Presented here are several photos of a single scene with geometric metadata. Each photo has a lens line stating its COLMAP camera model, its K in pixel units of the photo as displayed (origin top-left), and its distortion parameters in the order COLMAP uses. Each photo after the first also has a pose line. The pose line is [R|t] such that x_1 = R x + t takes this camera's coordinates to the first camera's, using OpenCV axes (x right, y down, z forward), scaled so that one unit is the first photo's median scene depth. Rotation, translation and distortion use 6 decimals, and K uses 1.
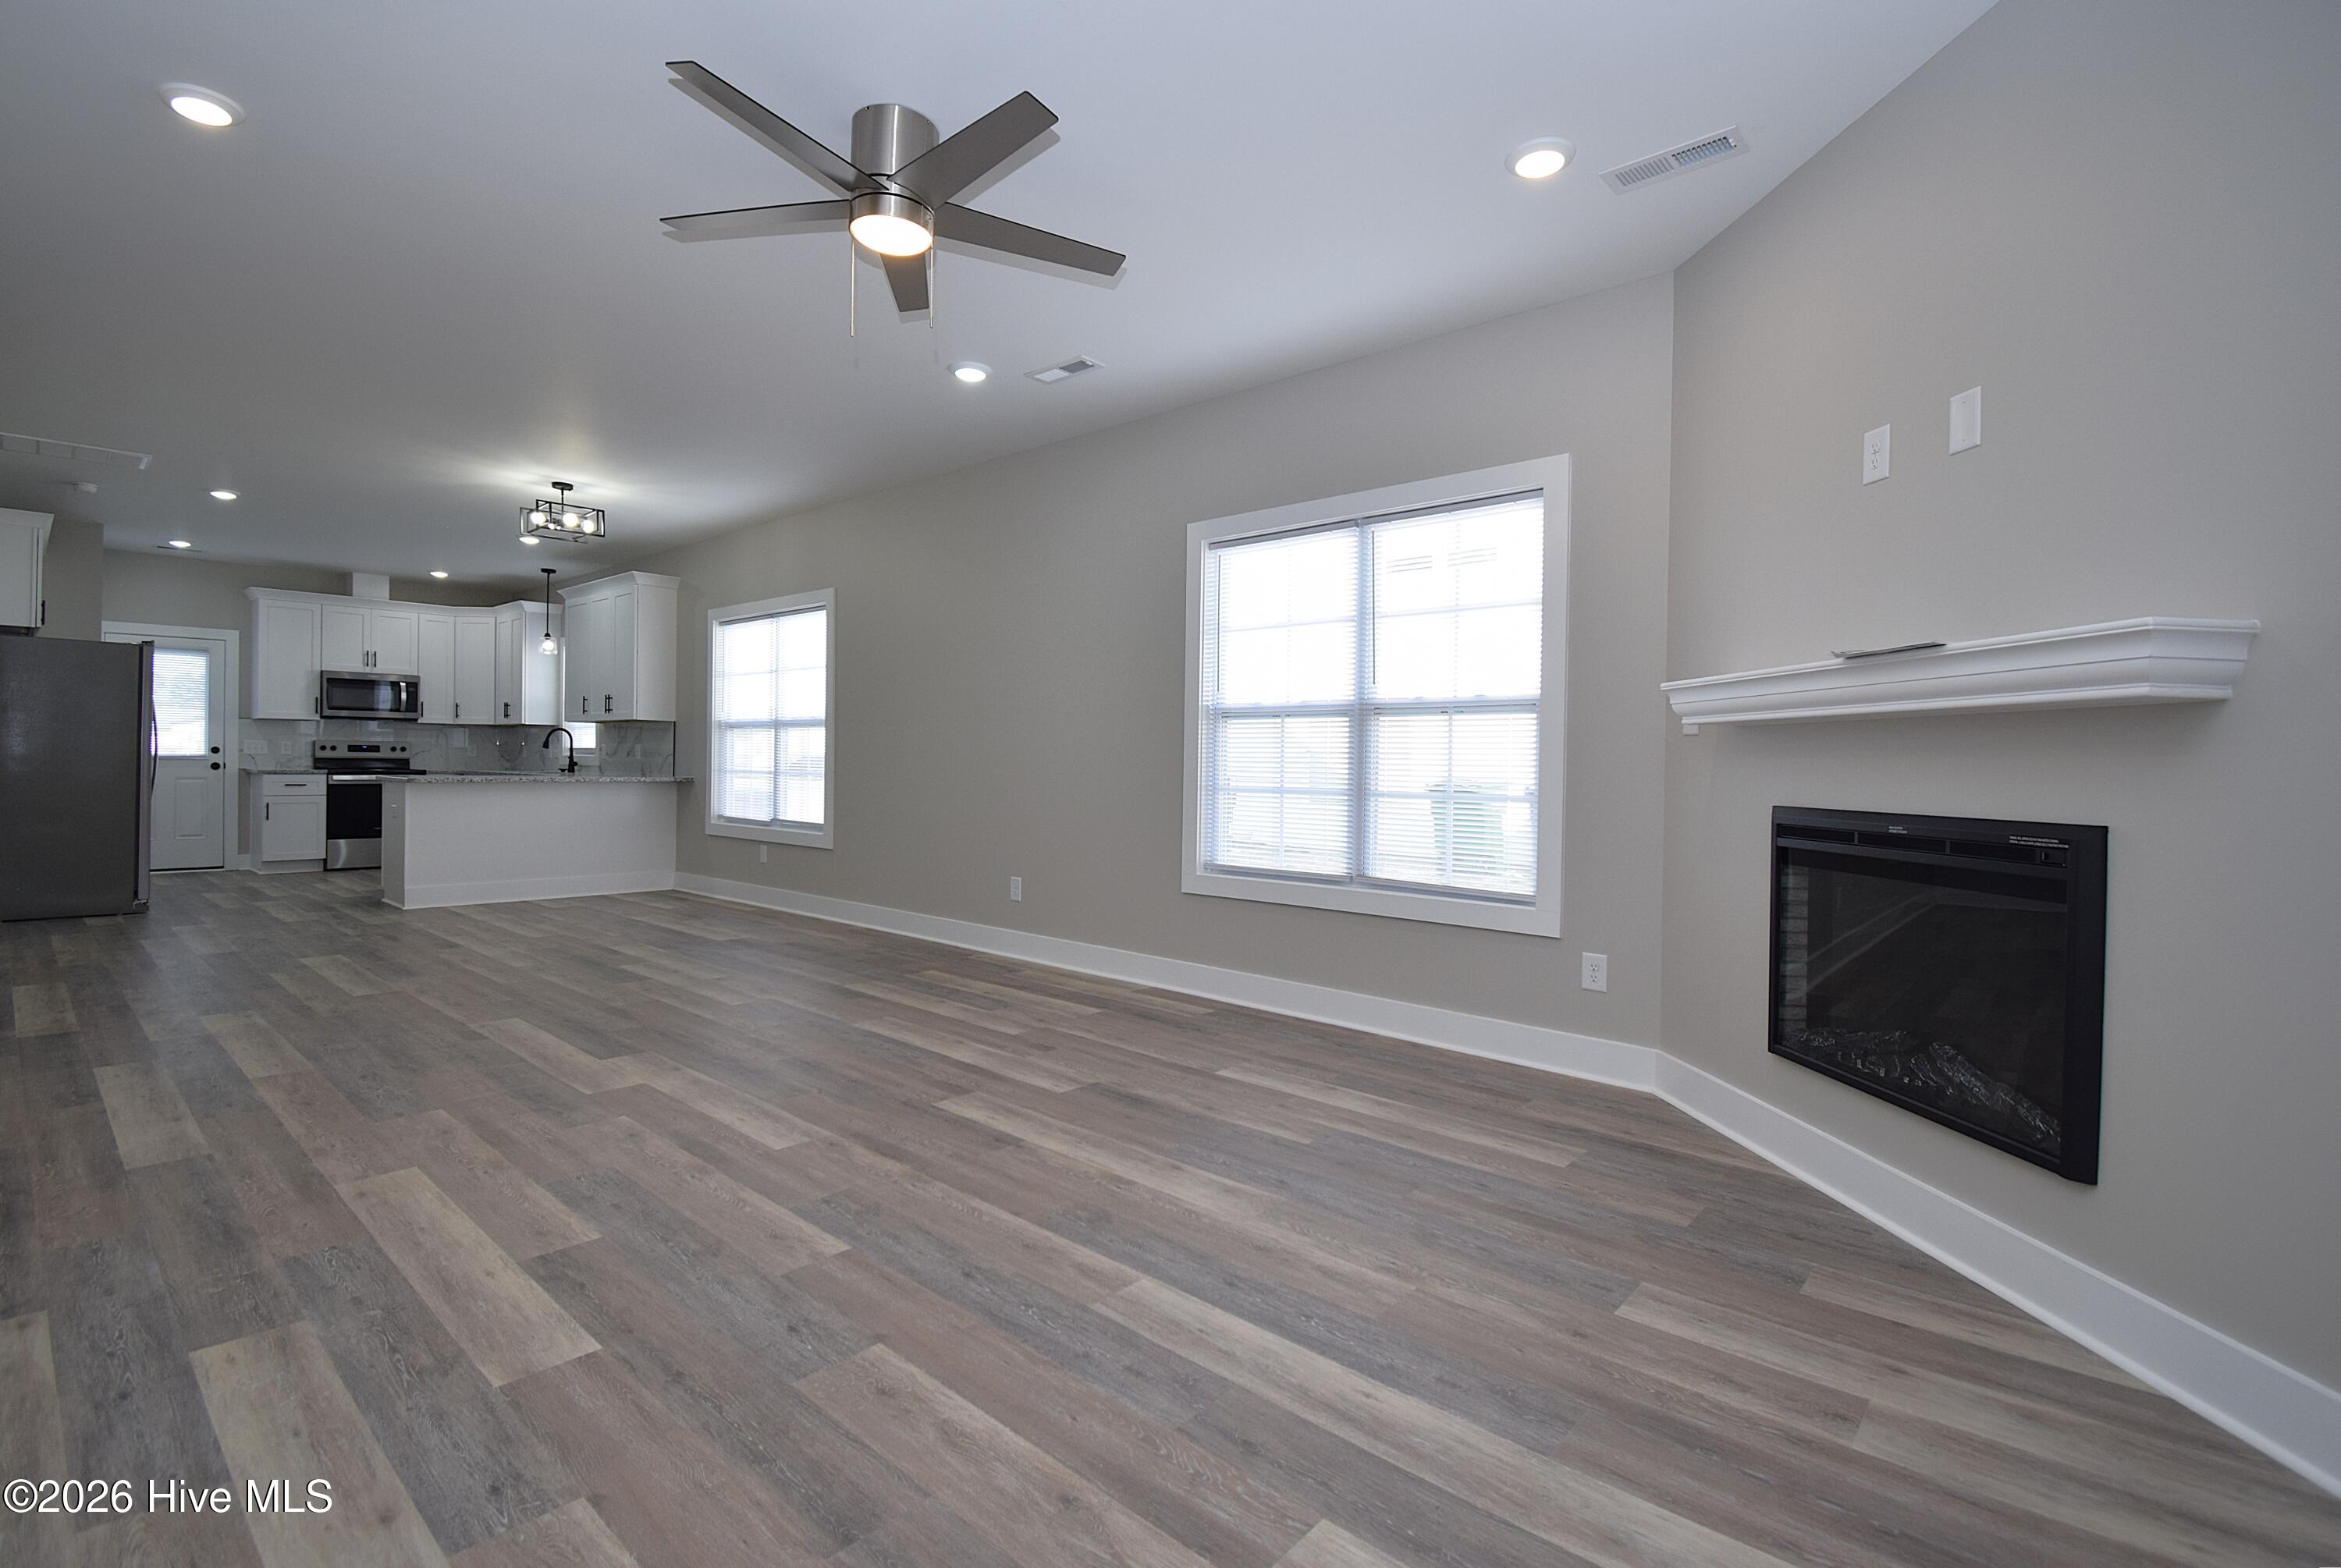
lens RADIAL K [[1019.5, 0, 1147.6], [0, 1019.5, 766.8], [0, 0, 1]] dist [0.001018, -0.020132]
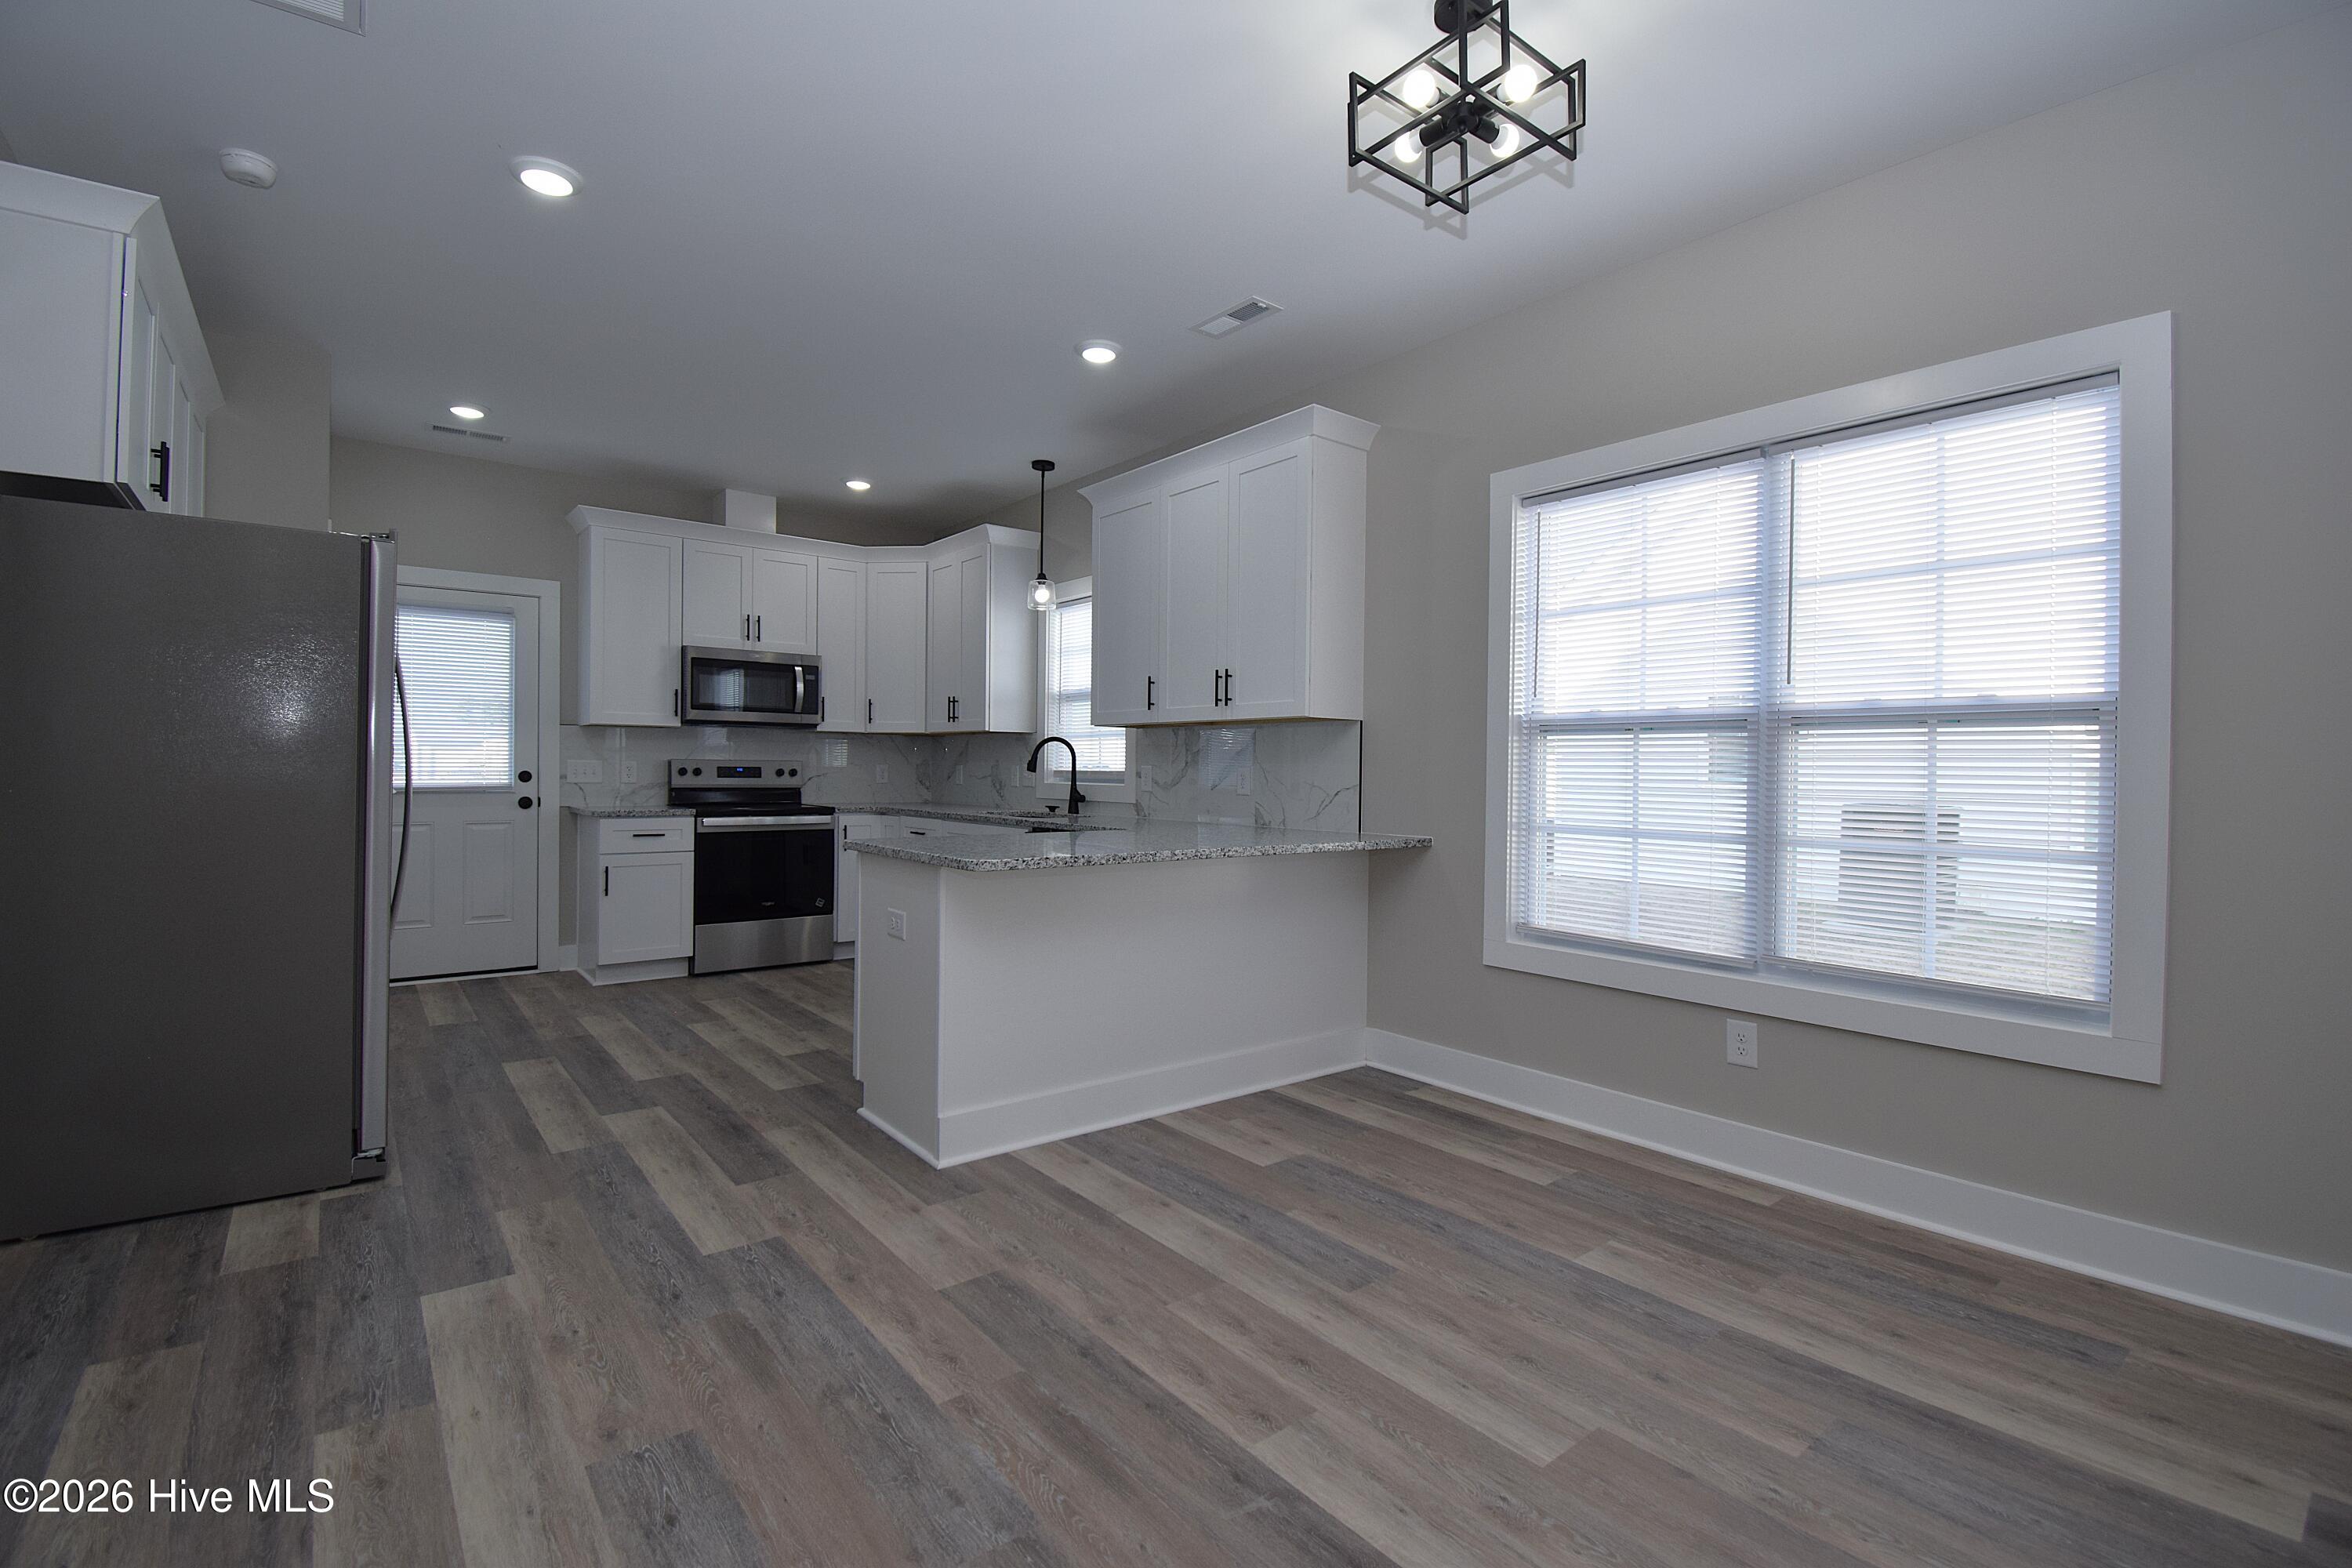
lens RADIAL K [[1039.9, 0, 1171.0], [0, 1039.9, 777.0], [0, 0, 1]] dist [0.020950, -0.027217]
pose [[0.982489, 0.000017, -0.186323, -0.381817], [-0.000317, 0.999999, -0.001577, -0.013898], [0.186322, 0.001609, 0.982487, 0.405456]]
